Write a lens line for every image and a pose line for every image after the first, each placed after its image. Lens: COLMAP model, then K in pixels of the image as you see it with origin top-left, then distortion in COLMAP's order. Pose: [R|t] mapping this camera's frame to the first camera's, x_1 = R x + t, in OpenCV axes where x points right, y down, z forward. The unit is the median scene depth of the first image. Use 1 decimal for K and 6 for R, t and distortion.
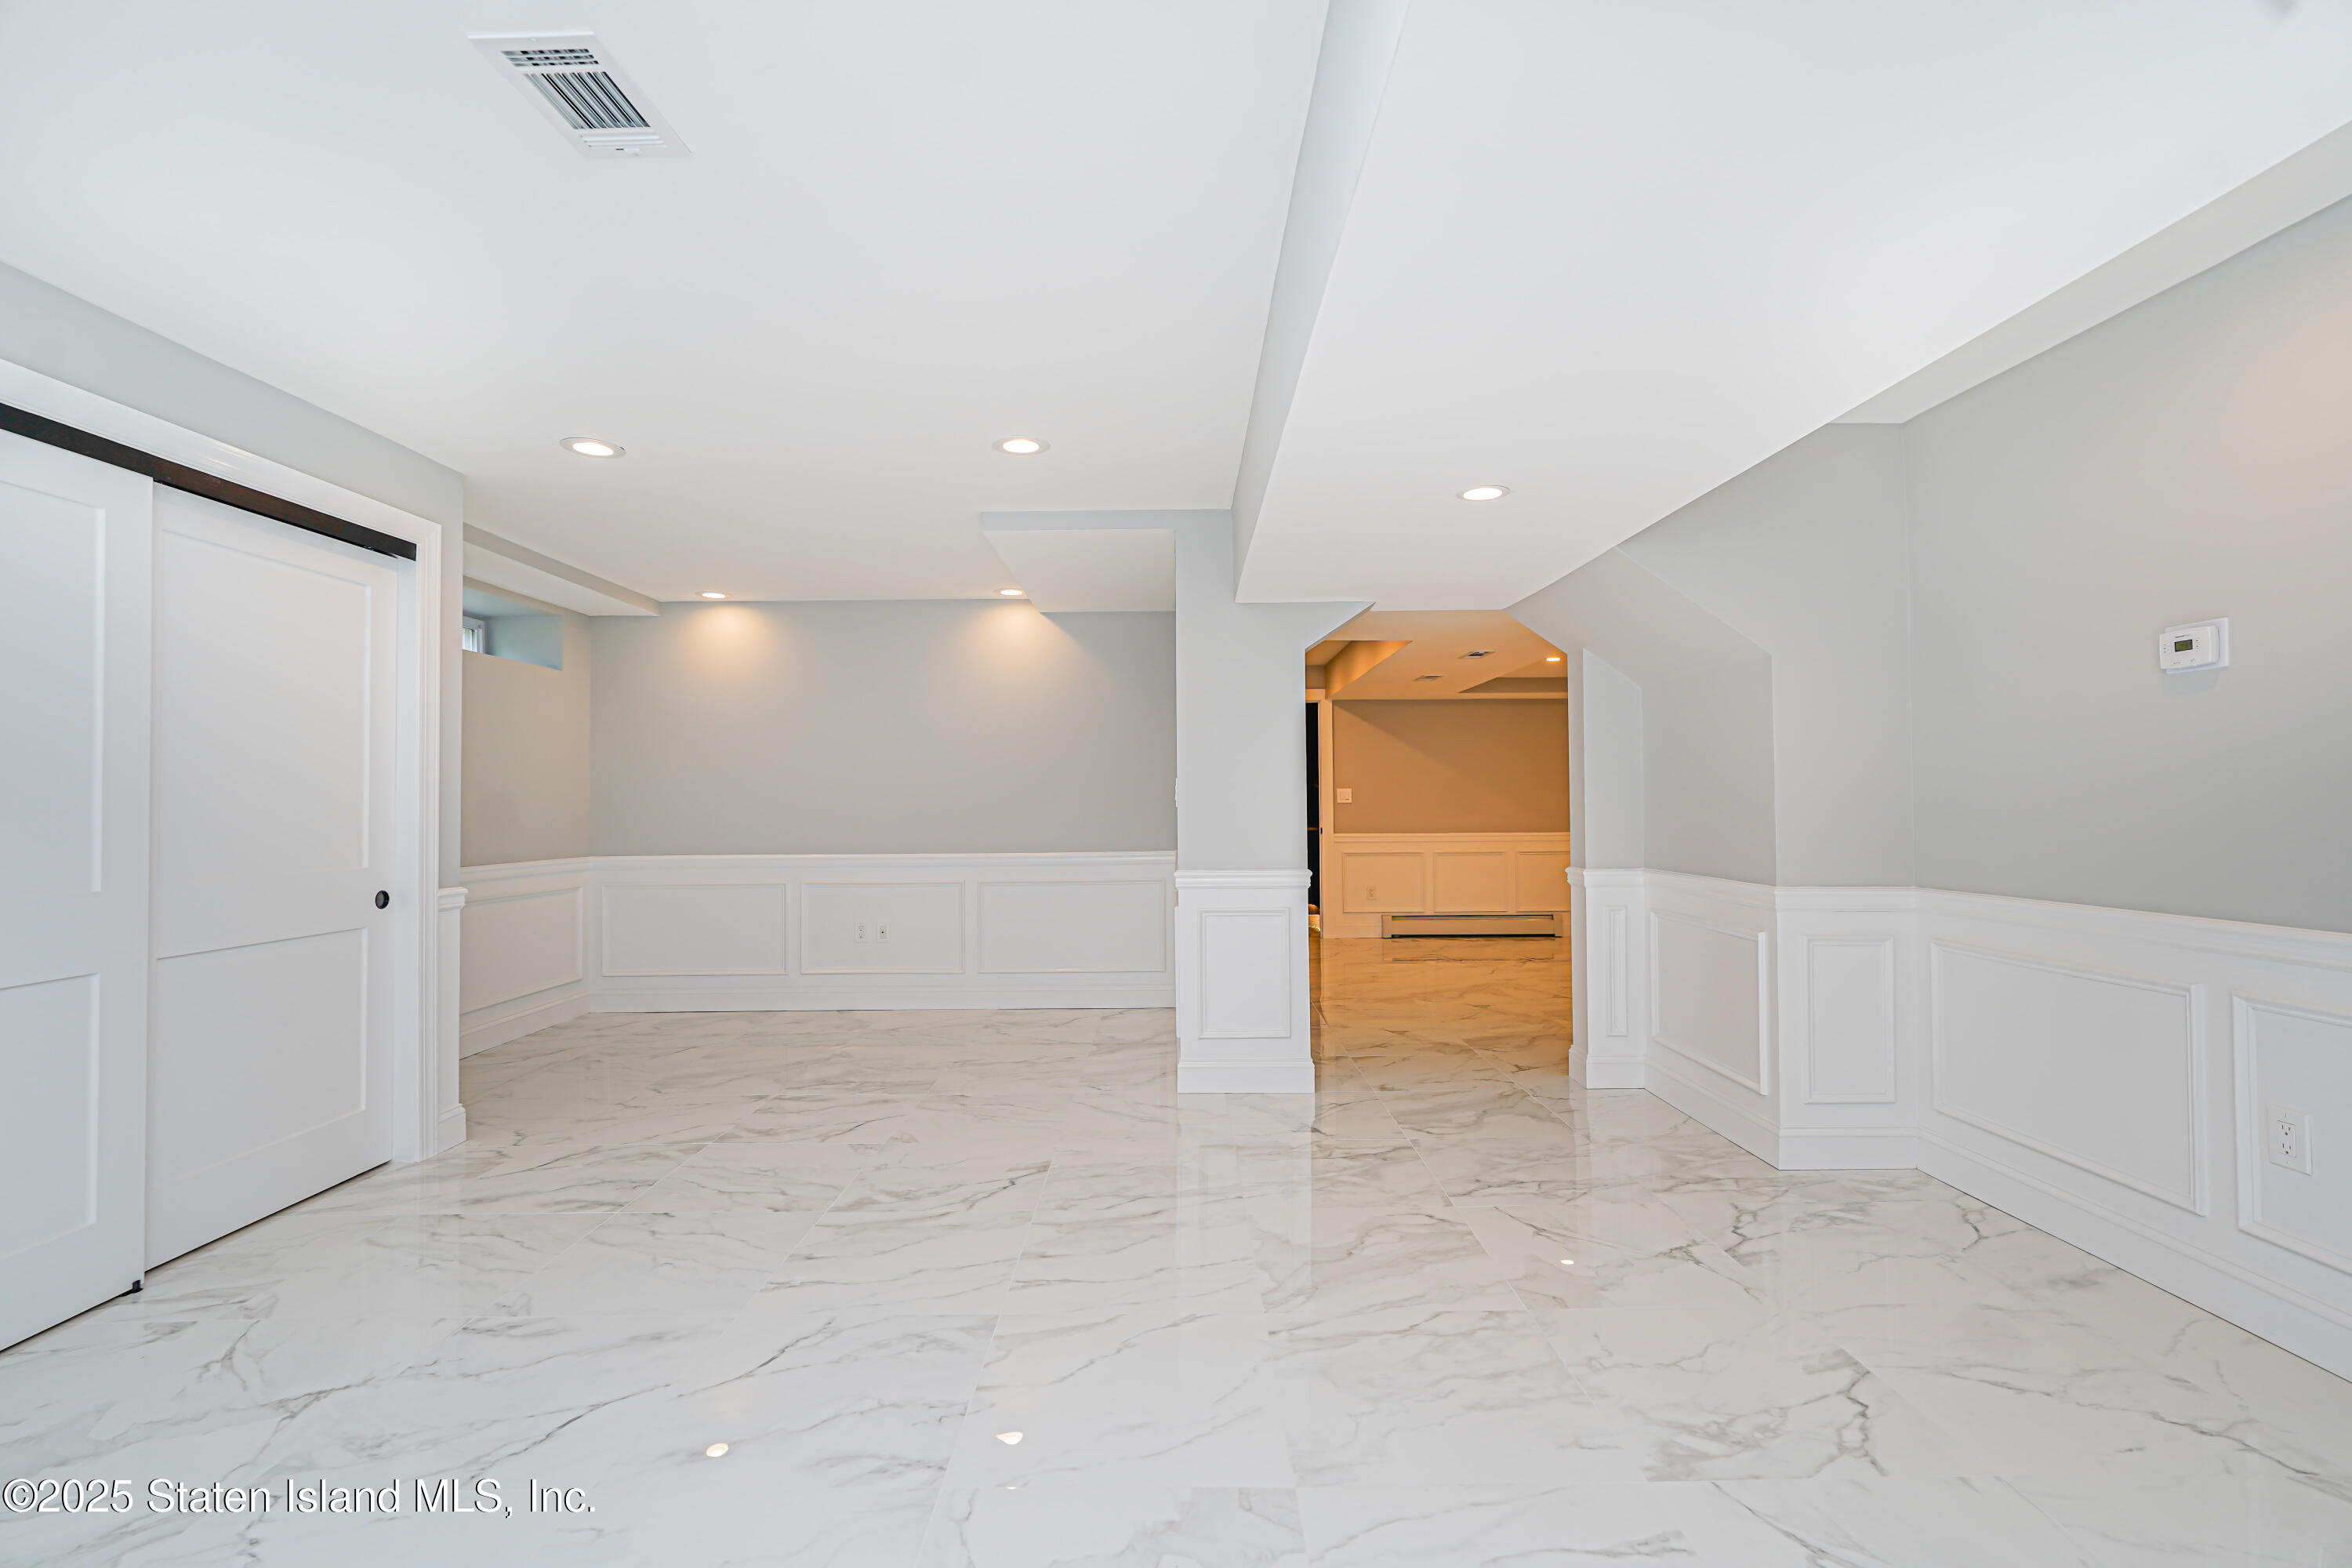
lens RADIAL K [[1037.7, 0, 1176.0], [0, 1037.7, 784.0], [0, 0, 1]] dist [-0.016717, 0.009929]
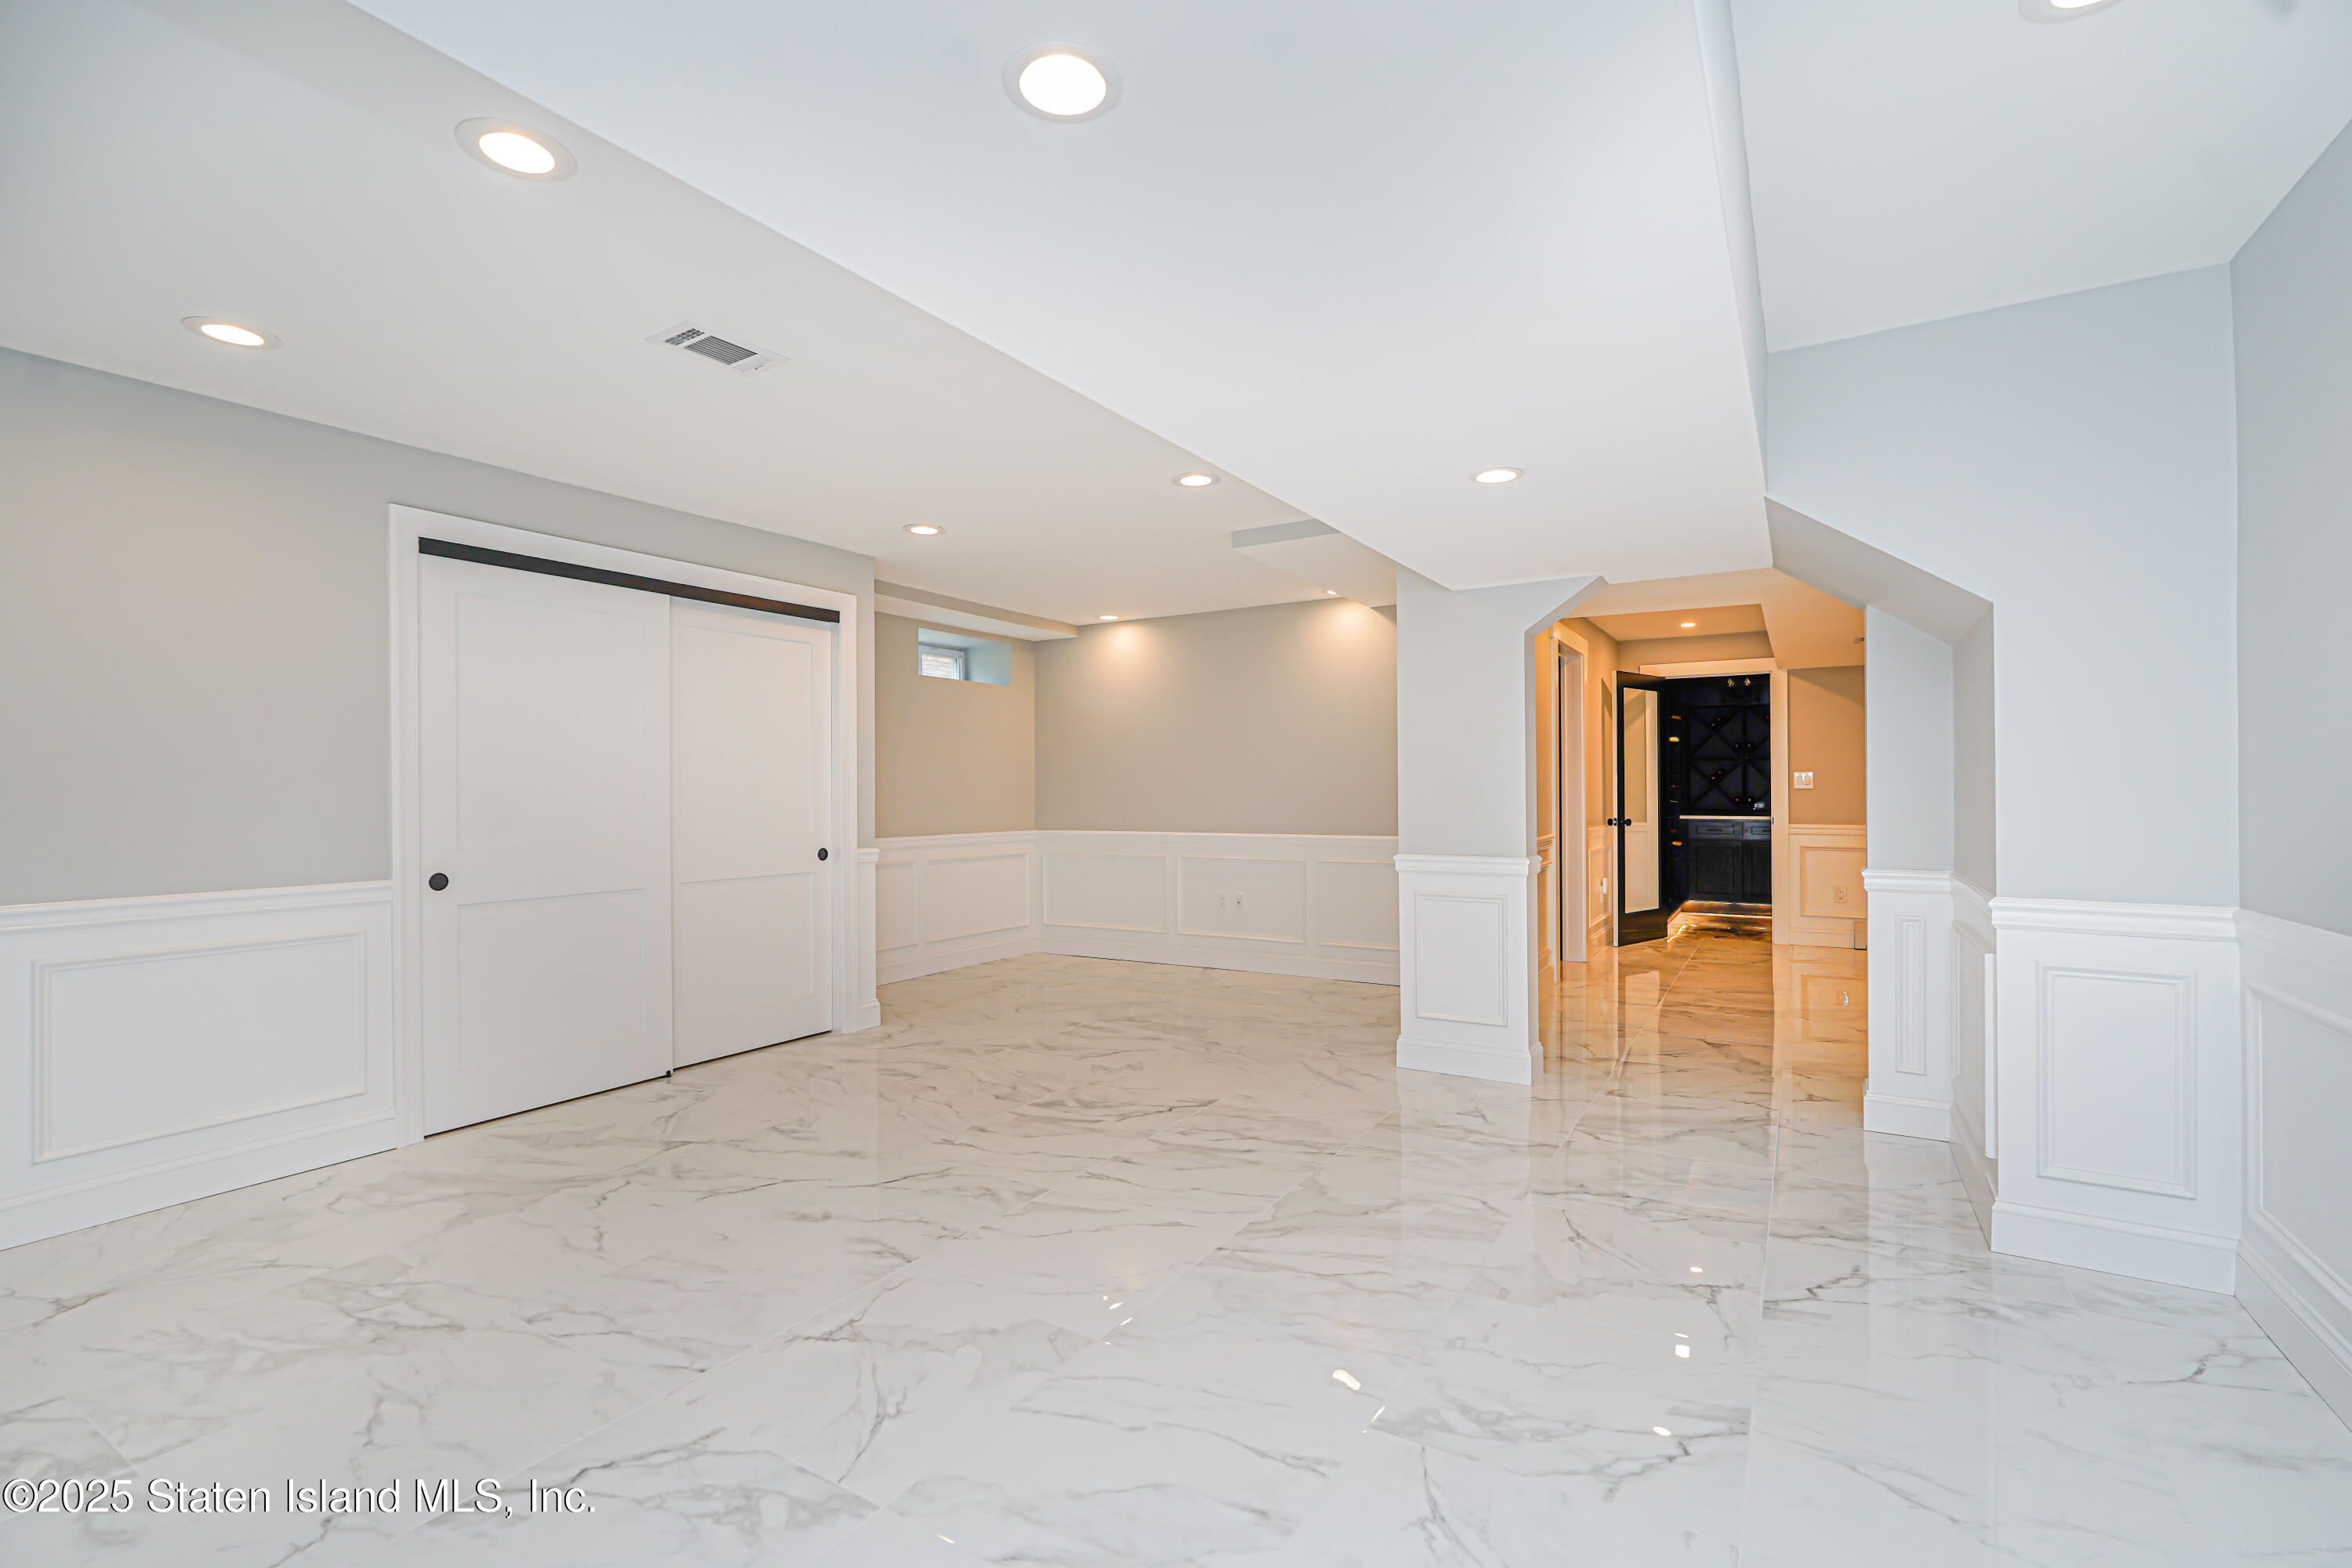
lens RADIAL K [[1037.1, 0, 1176.9], [0, 1037.1, 793.5], [0, 0, 1]] dist [-0.016461, 0.009564]
pose [[0.852736, 0.003715, -0.522330, 0.442533], [0.009436, 0.999702, 0.022516, -0.004389], [0.522257, -0.024129, 0.852446, -0.001650]]
